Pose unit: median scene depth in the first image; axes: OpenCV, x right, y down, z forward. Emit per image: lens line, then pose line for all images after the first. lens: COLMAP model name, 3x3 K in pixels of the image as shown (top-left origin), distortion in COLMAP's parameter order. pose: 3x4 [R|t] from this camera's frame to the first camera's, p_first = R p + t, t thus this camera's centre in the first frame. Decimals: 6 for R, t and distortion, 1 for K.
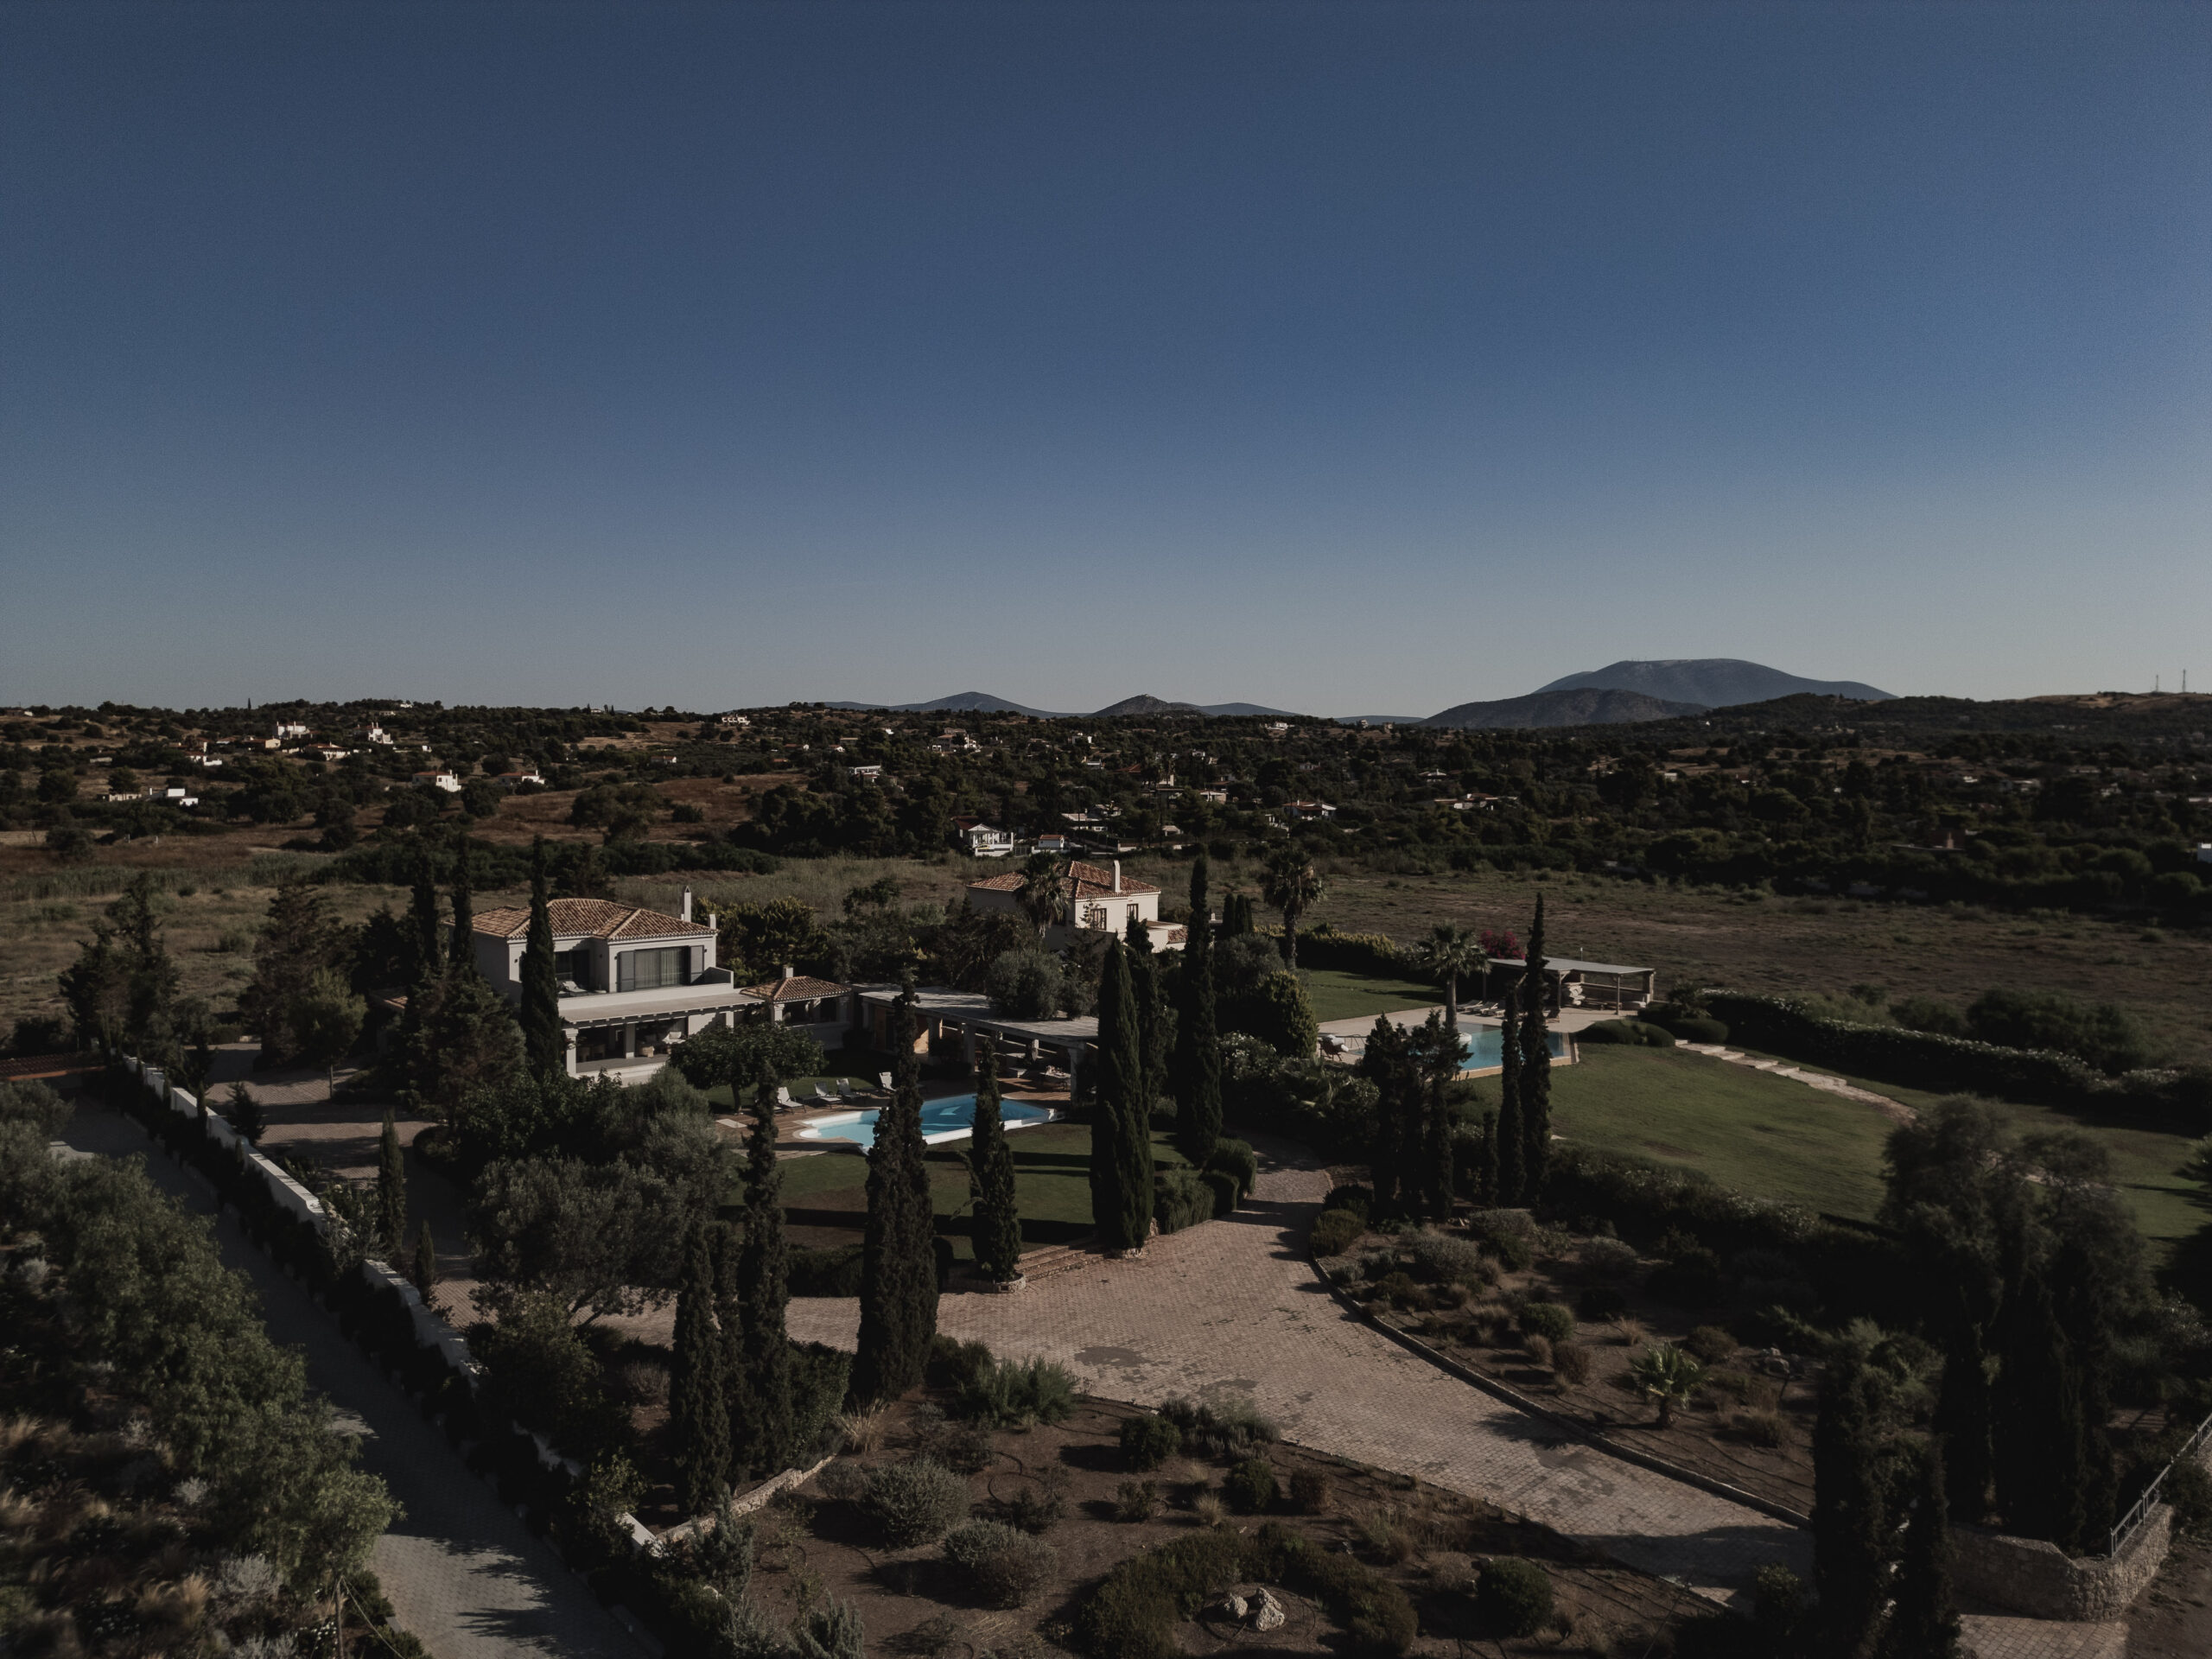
lens RADIAL K [[1548.9, 0, 1106.0], [0, 1548.9, 829.5], [0, 0, 1]] dist [0.109127, -0.140935]
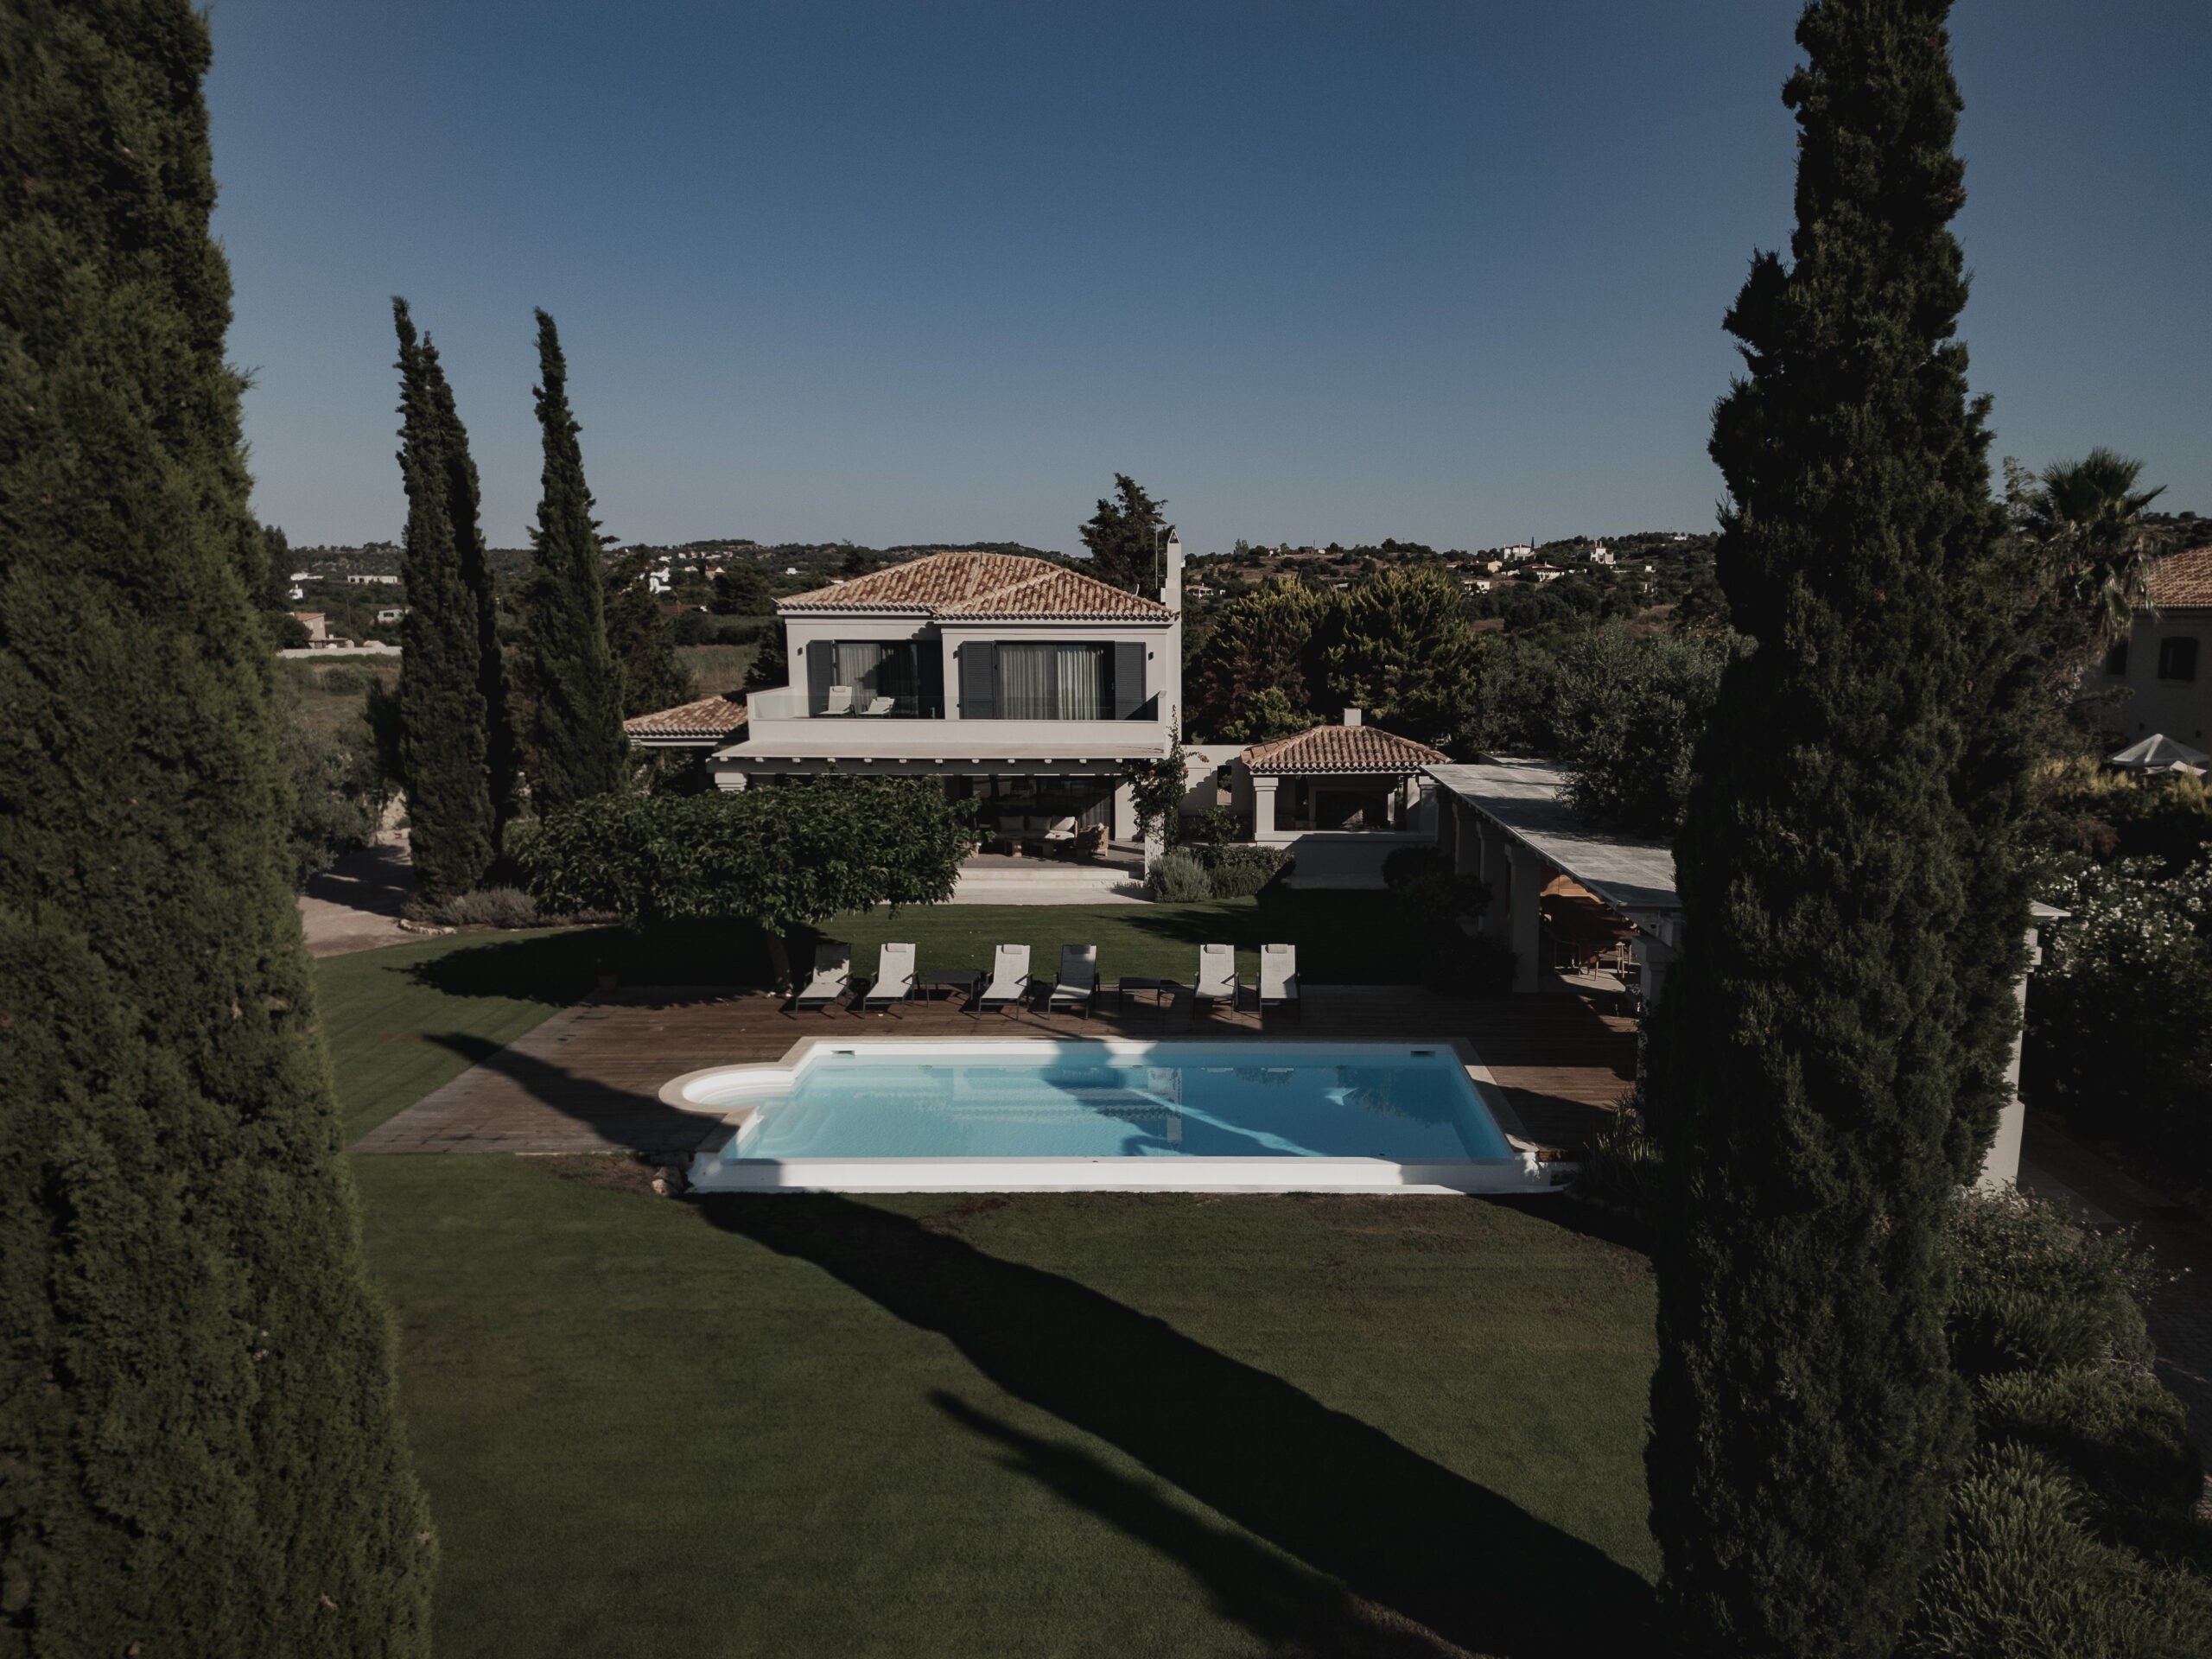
lens RADIAL K [[1671.4, 0, 1201.3], [0, 1671.4, 921.5], [0, 0, 1]] dist [0.069723, -0.057507]
pose [[0.760035, 0.111395, -0.640264, 0.035159], [-0.021091, 0.988909, 0.147017, 0.033217], [0.649540, -0.098234, 0.753955, 0.249944]]
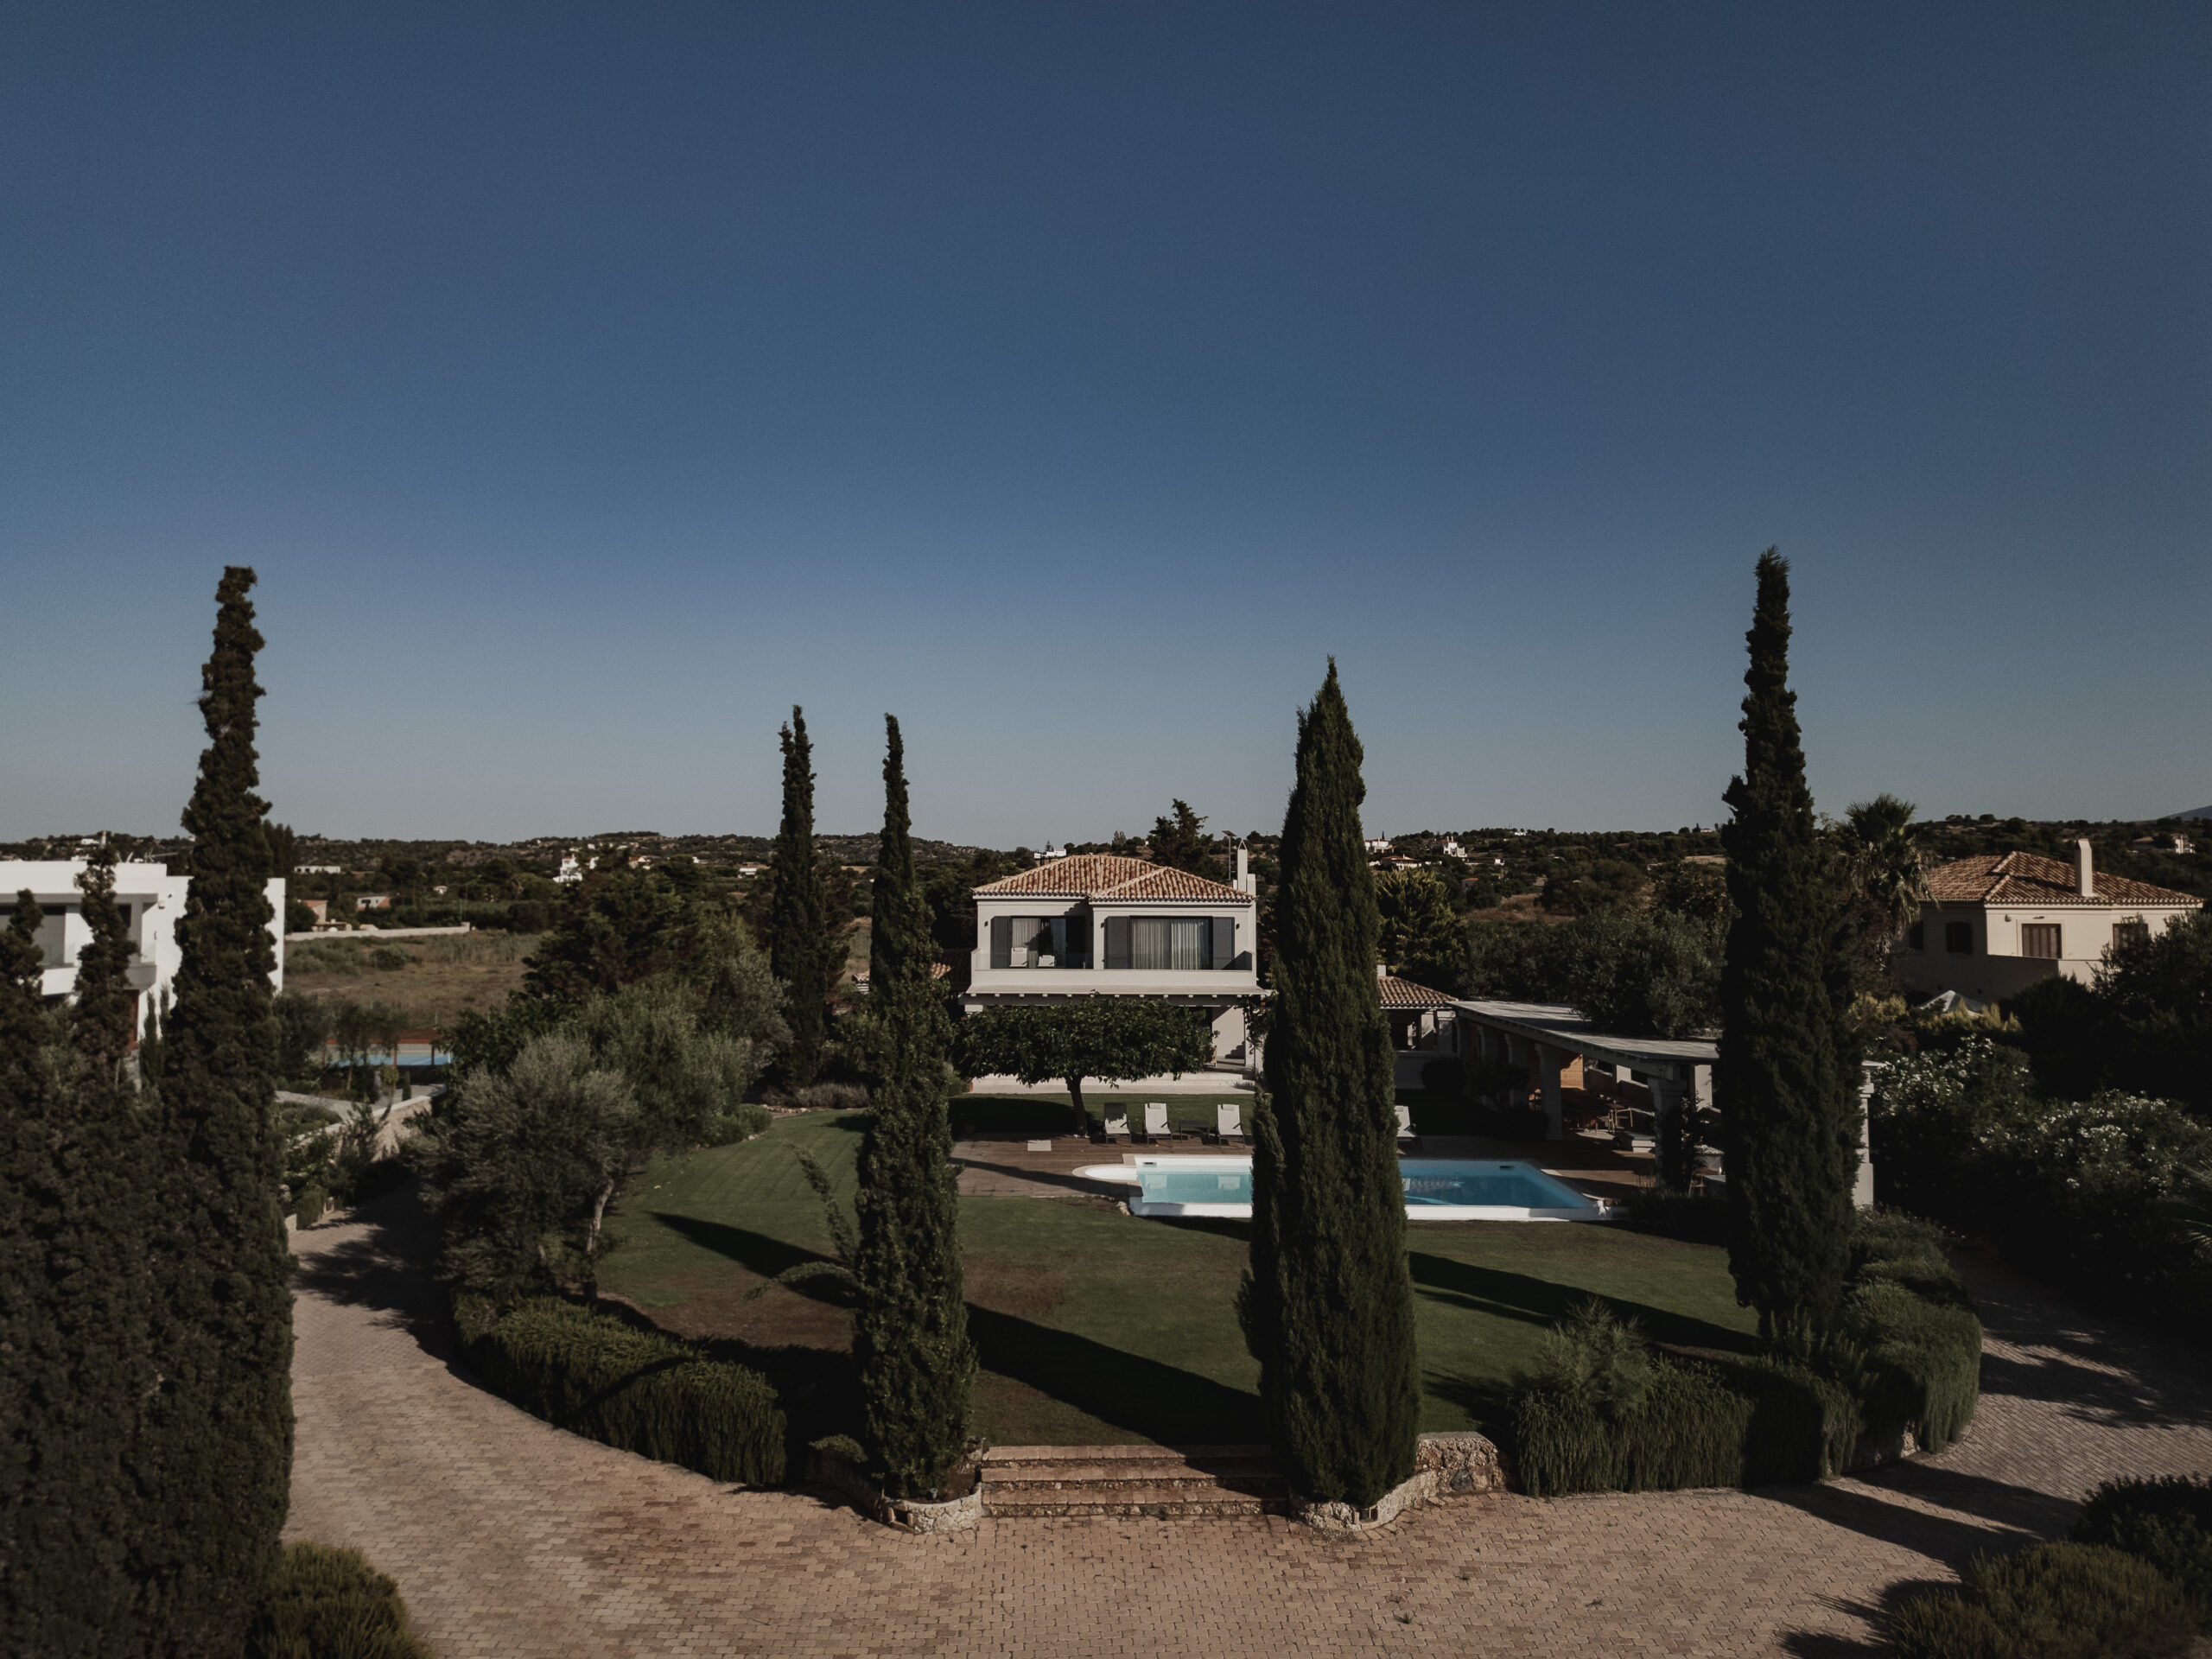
lens RADIAL K [[1609.2, 0, 1077.8], [0, 1609.2, 822.6], [0, 0, 1]] dist [0.070469, -0.058156]
pose [[0.763518, -0.033820, -0.644901, 0.057029], [-0.024863, 0.996348, -0.081687, 0.036748], [0.645308, 0.078404, 0.759888, 0.169557]]
